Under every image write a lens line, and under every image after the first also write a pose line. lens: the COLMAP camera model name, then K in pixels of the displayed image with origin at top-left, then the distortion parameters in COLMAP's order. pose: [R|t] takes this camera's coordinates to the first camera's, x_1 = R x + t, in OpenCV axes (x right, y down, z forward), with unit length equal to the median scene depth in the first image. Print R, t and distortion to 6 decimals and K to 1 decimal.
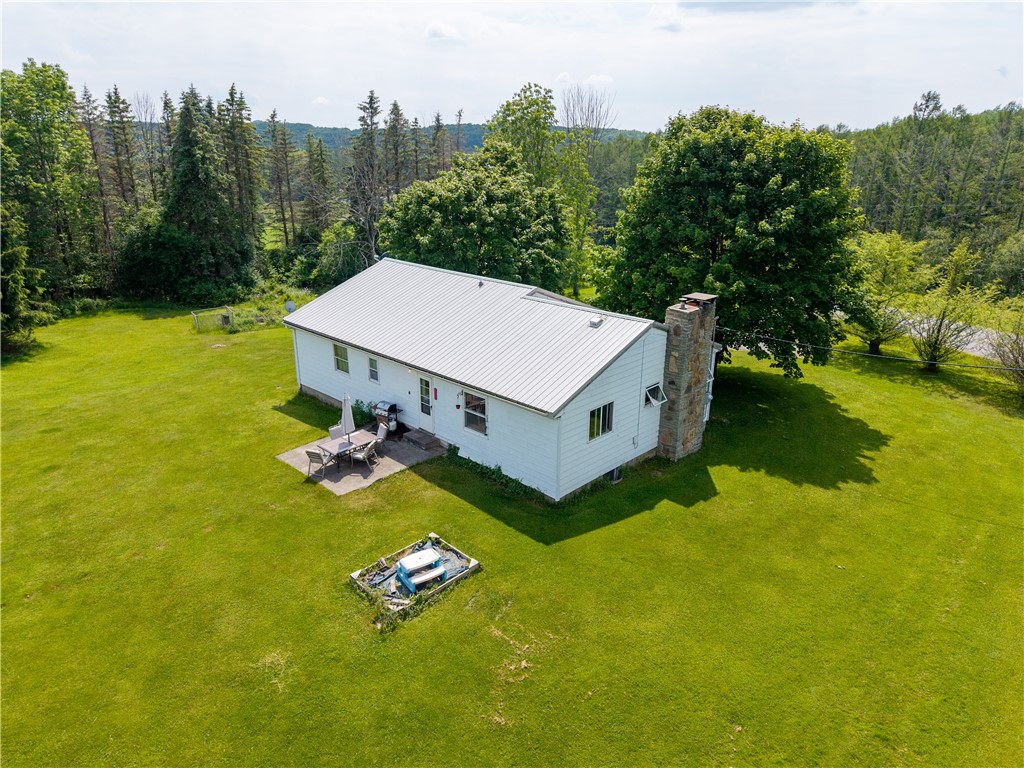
lens RADIAL K [[671.2, 0, 512.0], [0, 671.2, 384.0], [0, 0, 1]] dist [-0.003228, -0.001736]
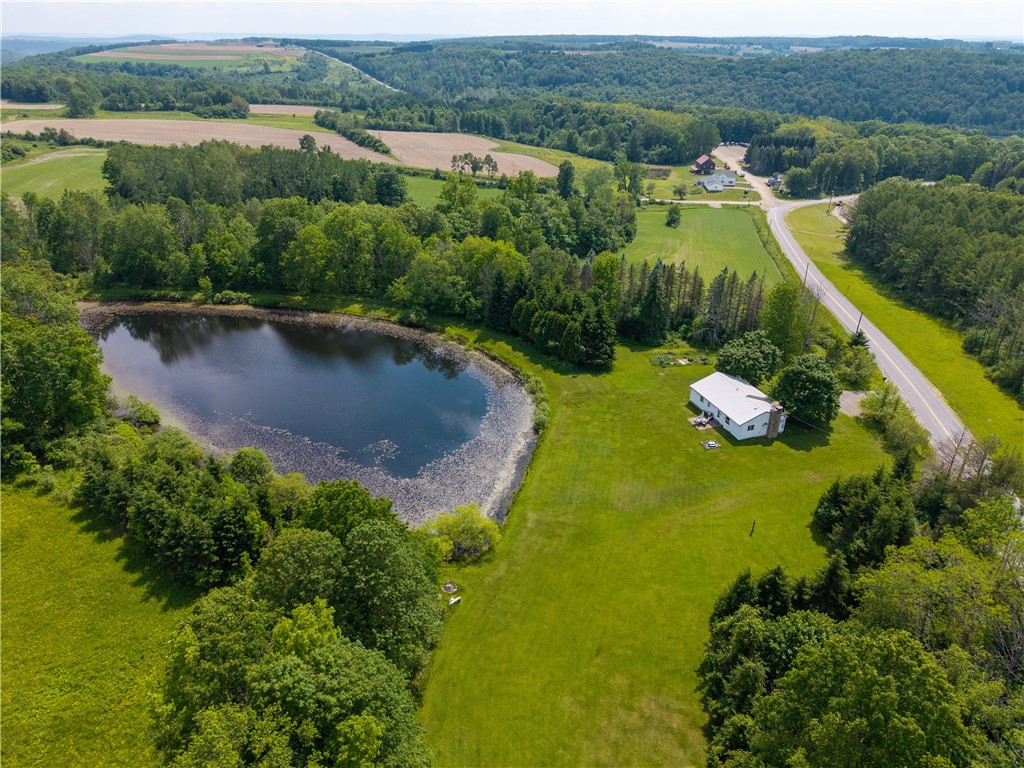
lens RADIAL K [[671.2, 0, 512.0], [0, 671.2, 384.0], [0, 0, 1]] dist [-0.003228, -0.001736]
pose [[0.885492, 0.207551, -0.415725, 0.554290], [-0.151017, 0.974673, 0.164942, -0.814574], [0.439430, -0.083274, 0.894409, -4.251179]]
